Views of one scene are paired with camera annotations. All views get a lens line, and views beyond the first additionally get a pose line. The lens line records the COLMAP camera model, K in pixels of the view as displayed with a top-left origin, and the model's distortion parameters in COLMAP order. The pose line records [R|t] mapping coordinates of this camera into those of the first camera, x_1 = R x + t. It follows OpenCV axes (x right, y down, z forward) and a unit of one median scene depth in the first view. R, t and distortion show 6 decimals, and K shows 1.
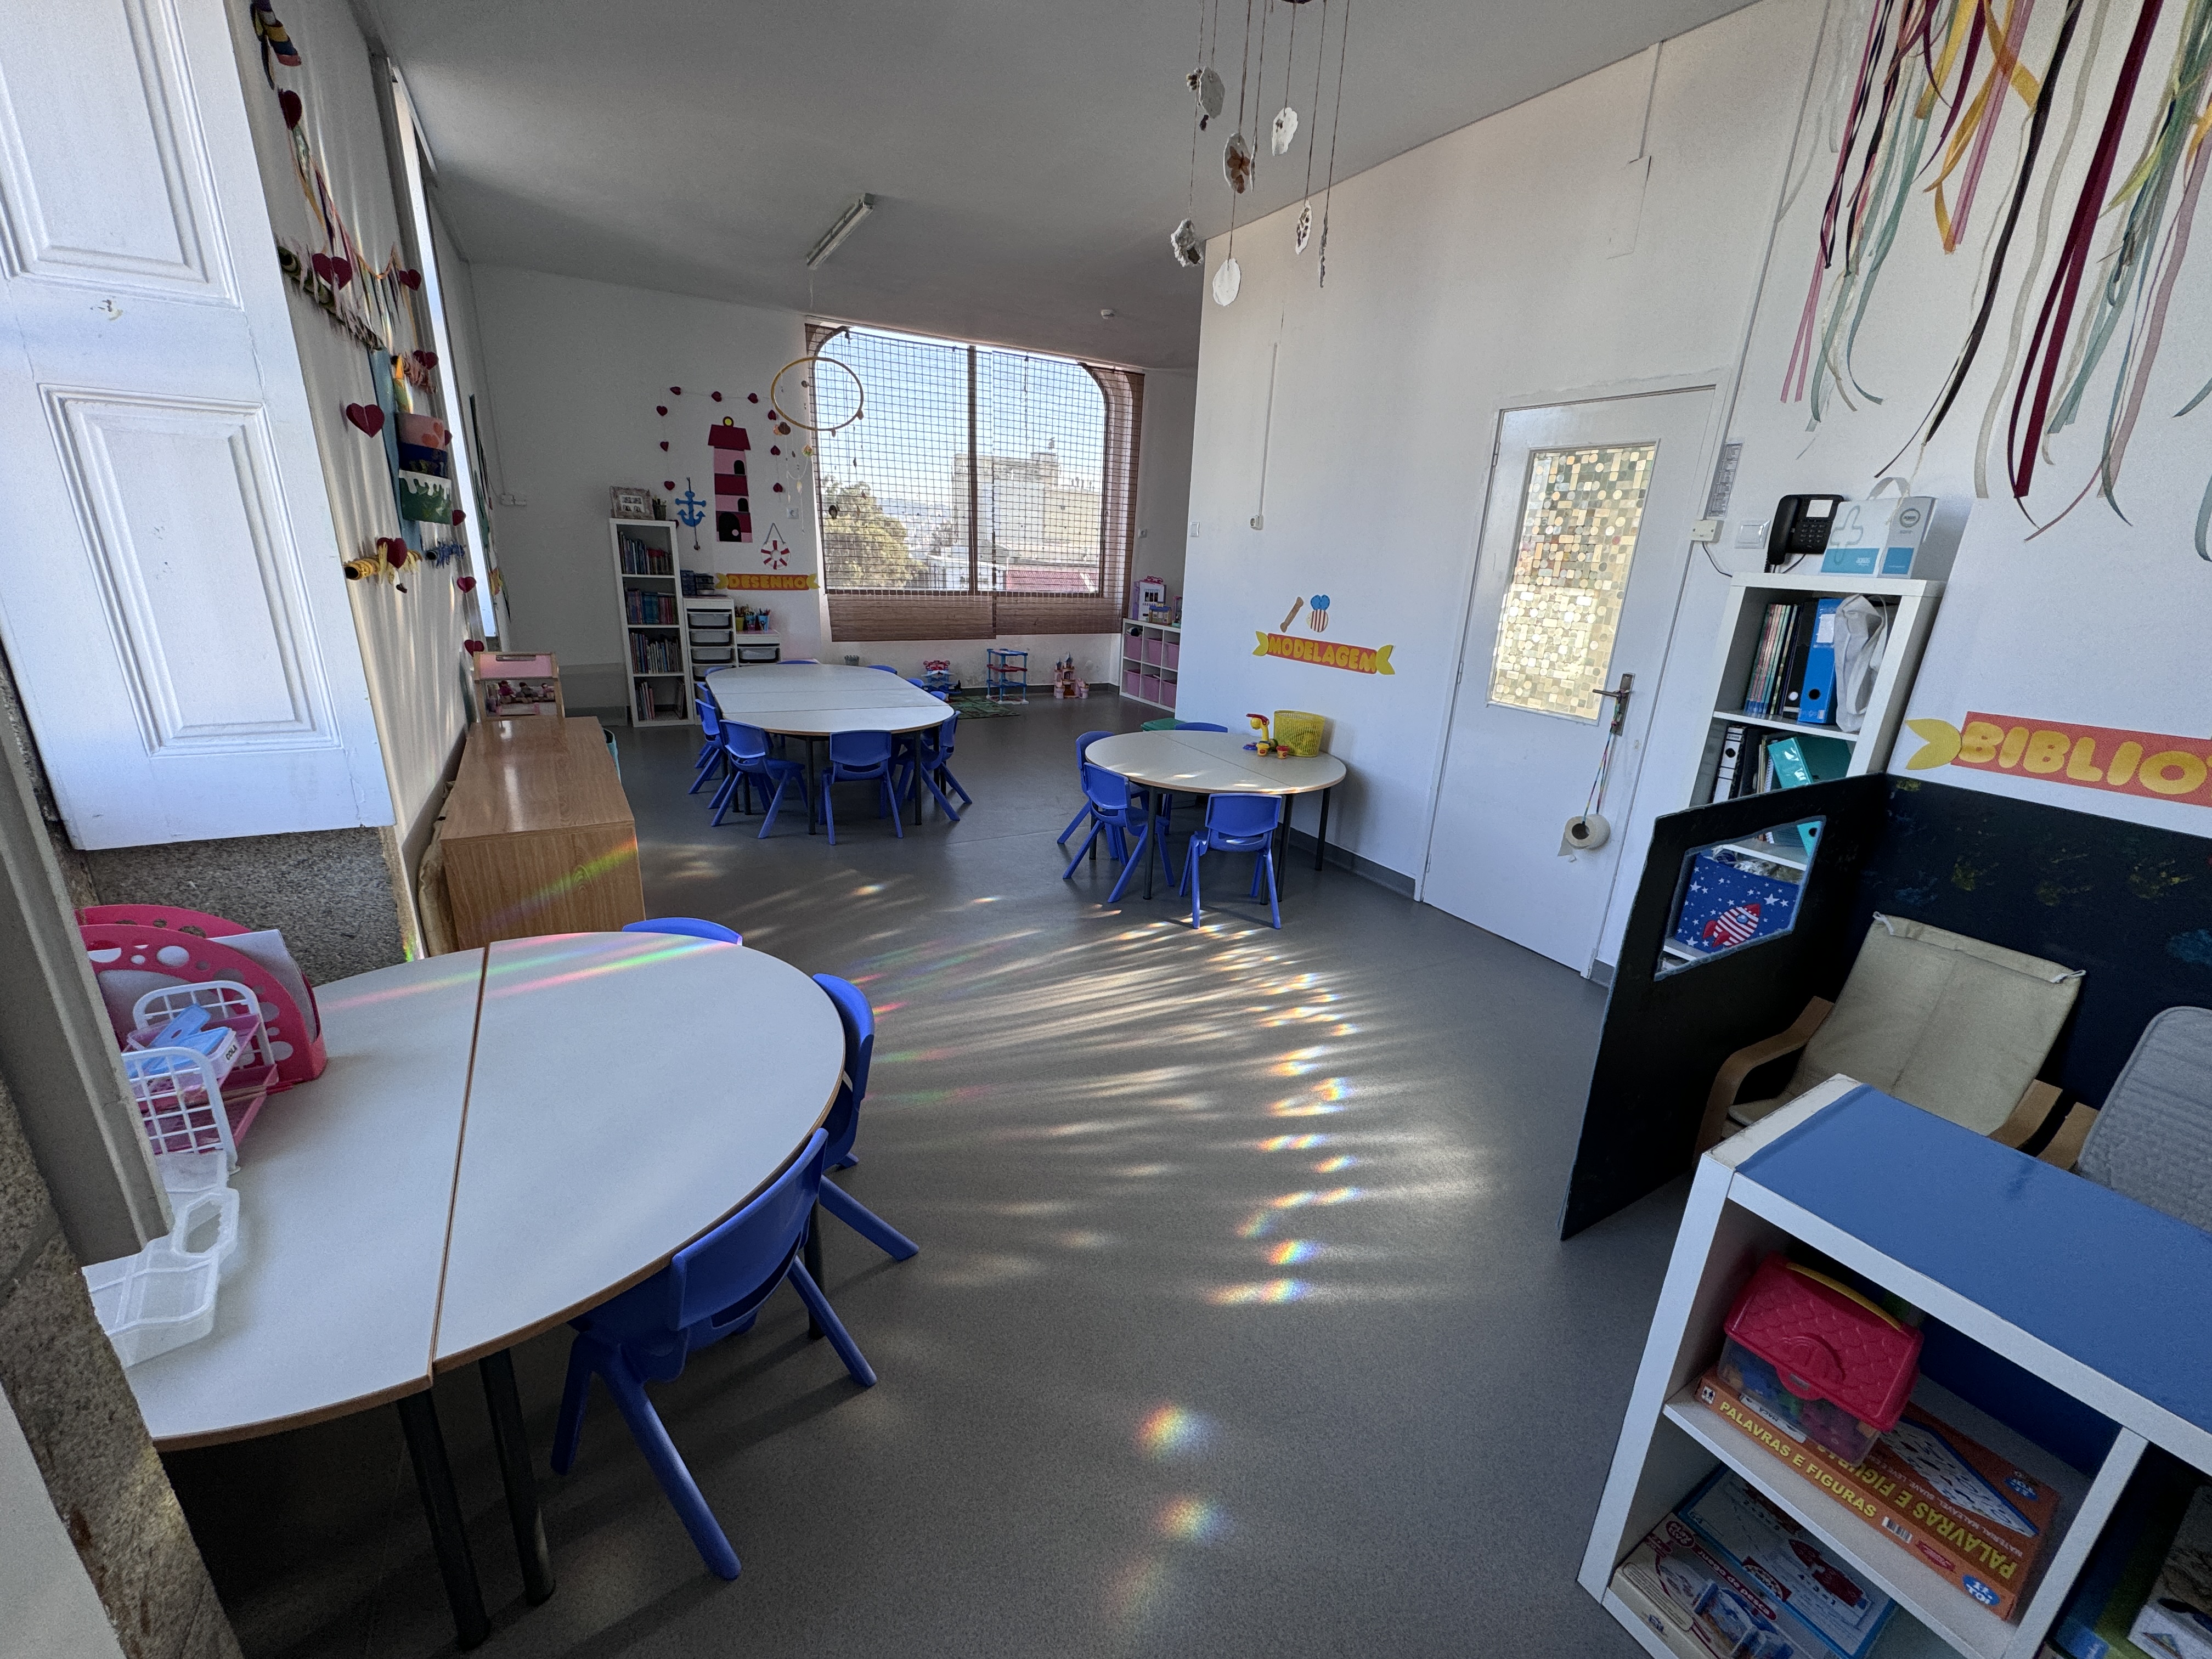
lens RADIAL K [[884.3, 0, 1107.3], [0, 884.3, 827.0], [0, 0, 1]] dist [0.001024, -0.000423]
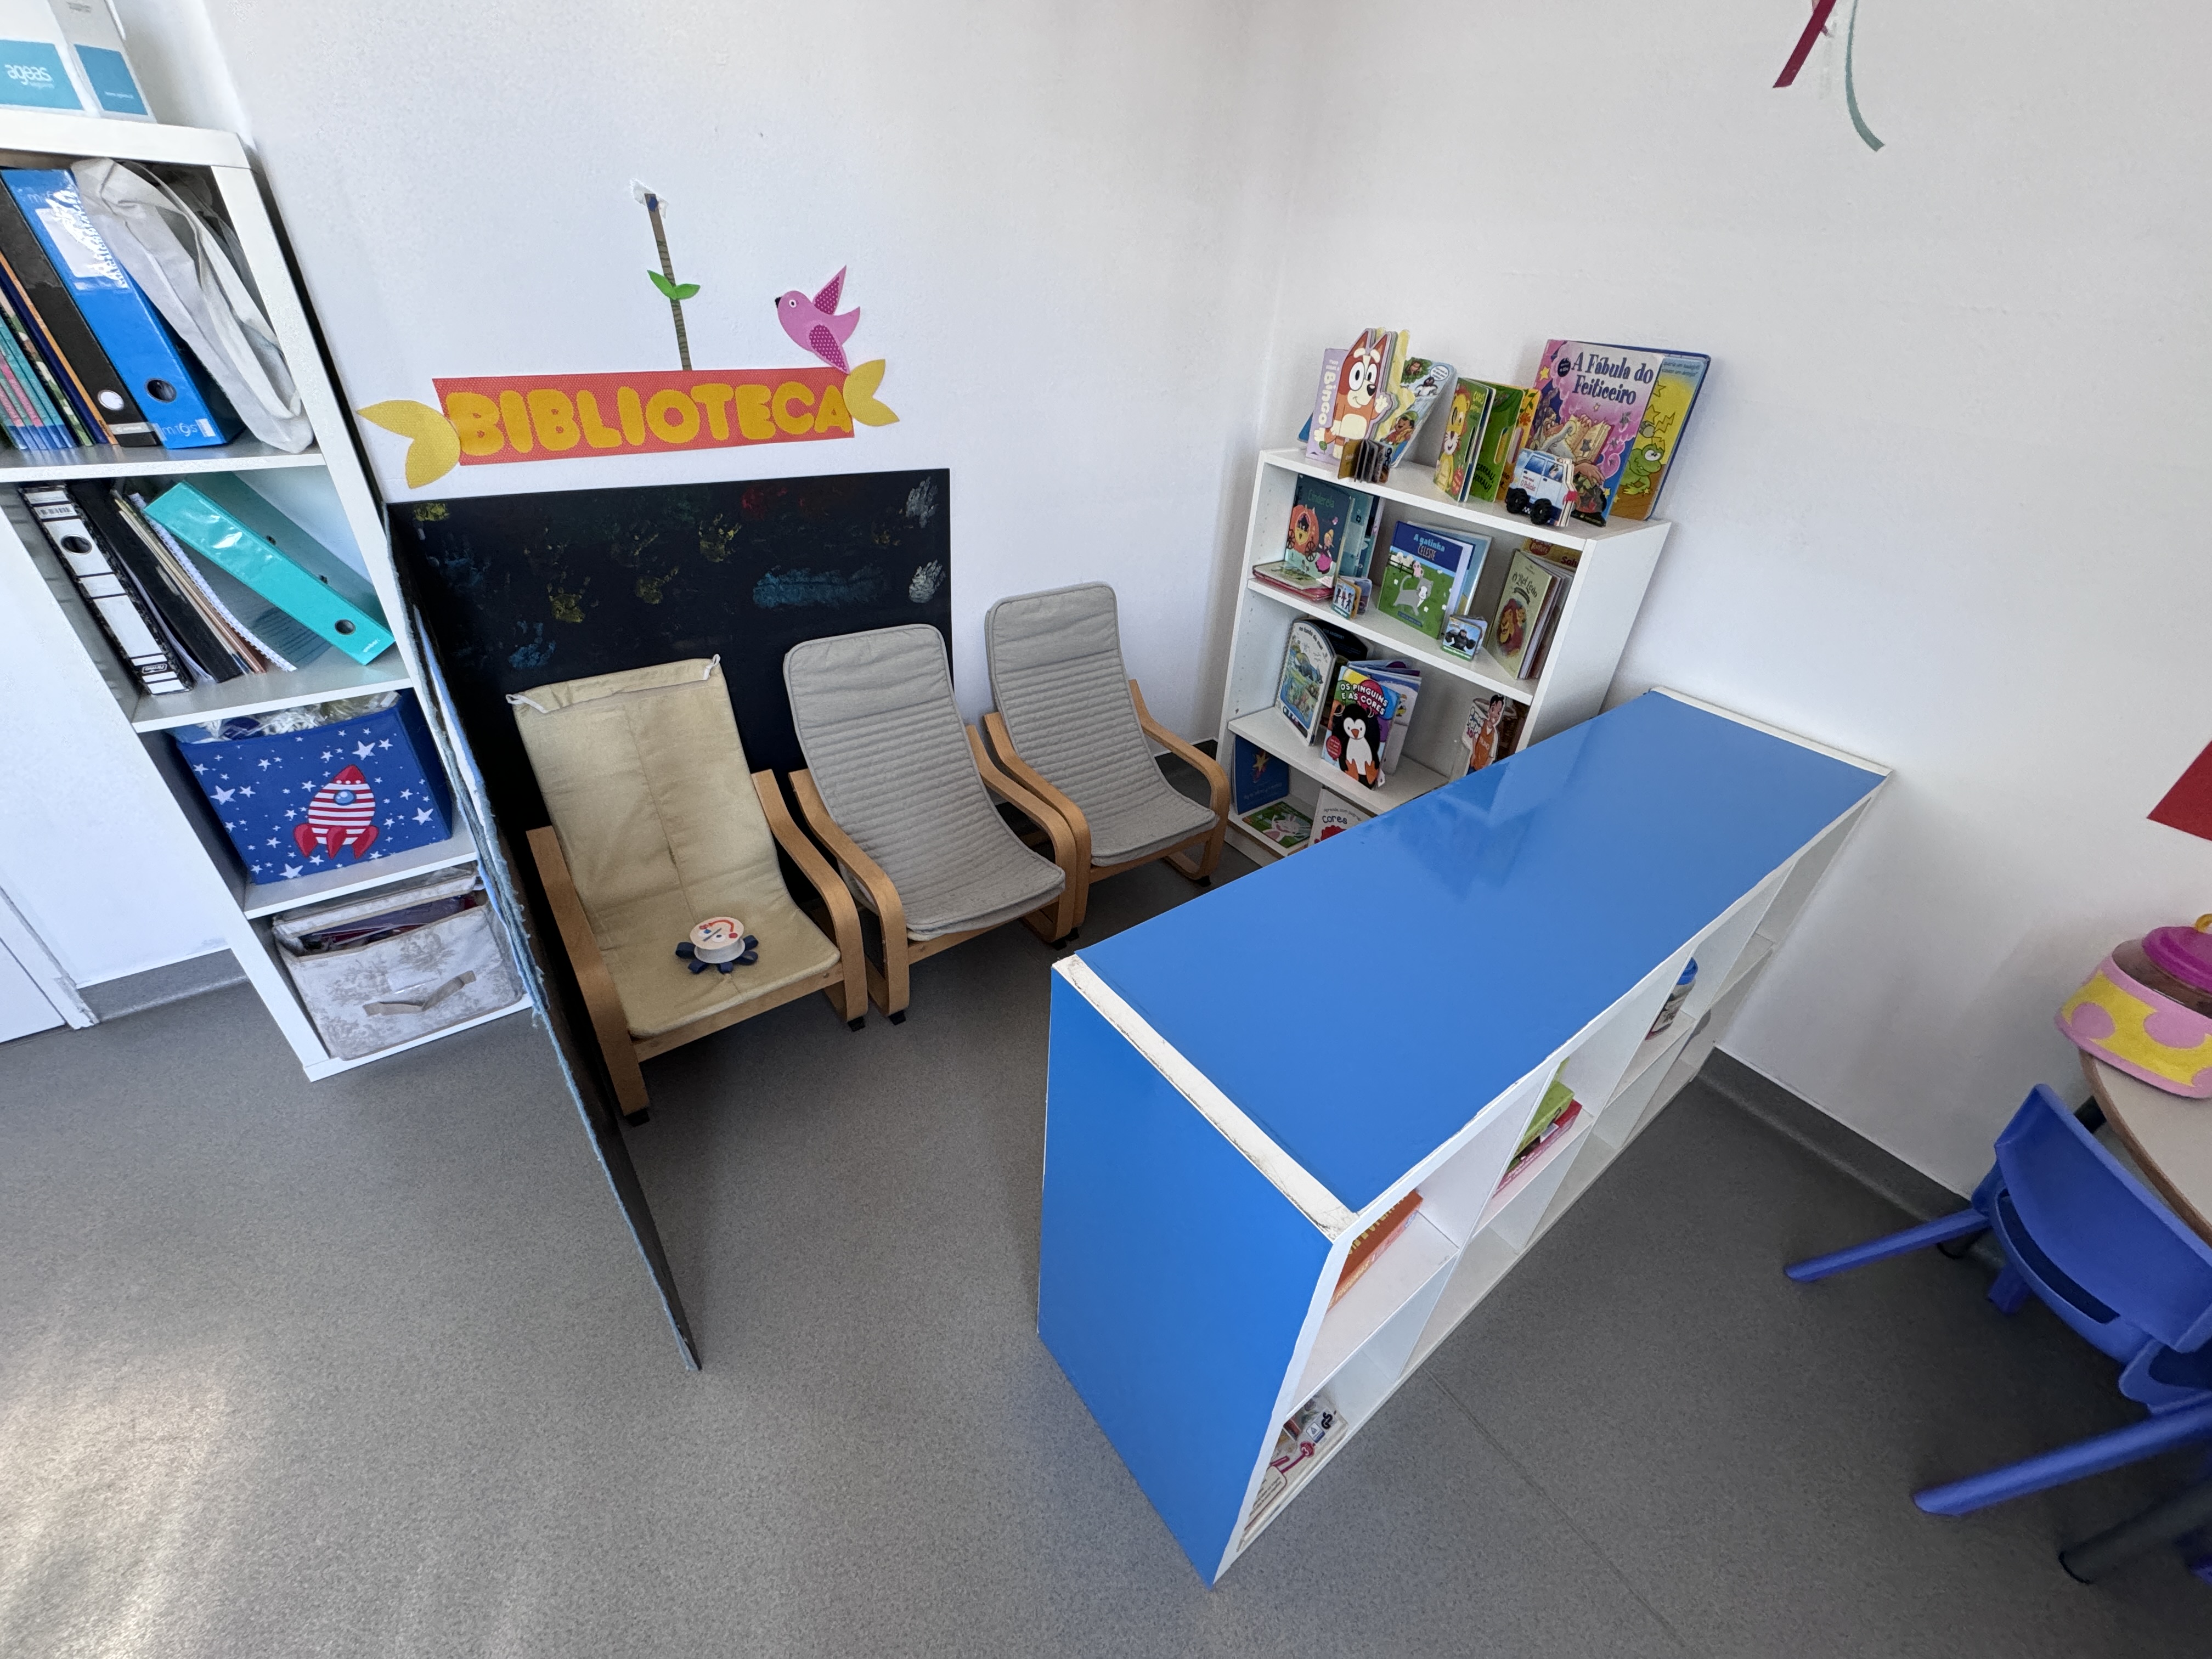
lens RADIAL K [[884.3, 0, 1113.7], [0, 884.3, 827.1], [0, 0, 1]] dist [0.001024, -0.000423]
pose [[-0.115995, -0.590809, 0.798430, 0.158786], [0.229681, 0.766114, 0.600264, -0.131368], [-0.966329, 0.253012, 0.046832, 0.477781]]
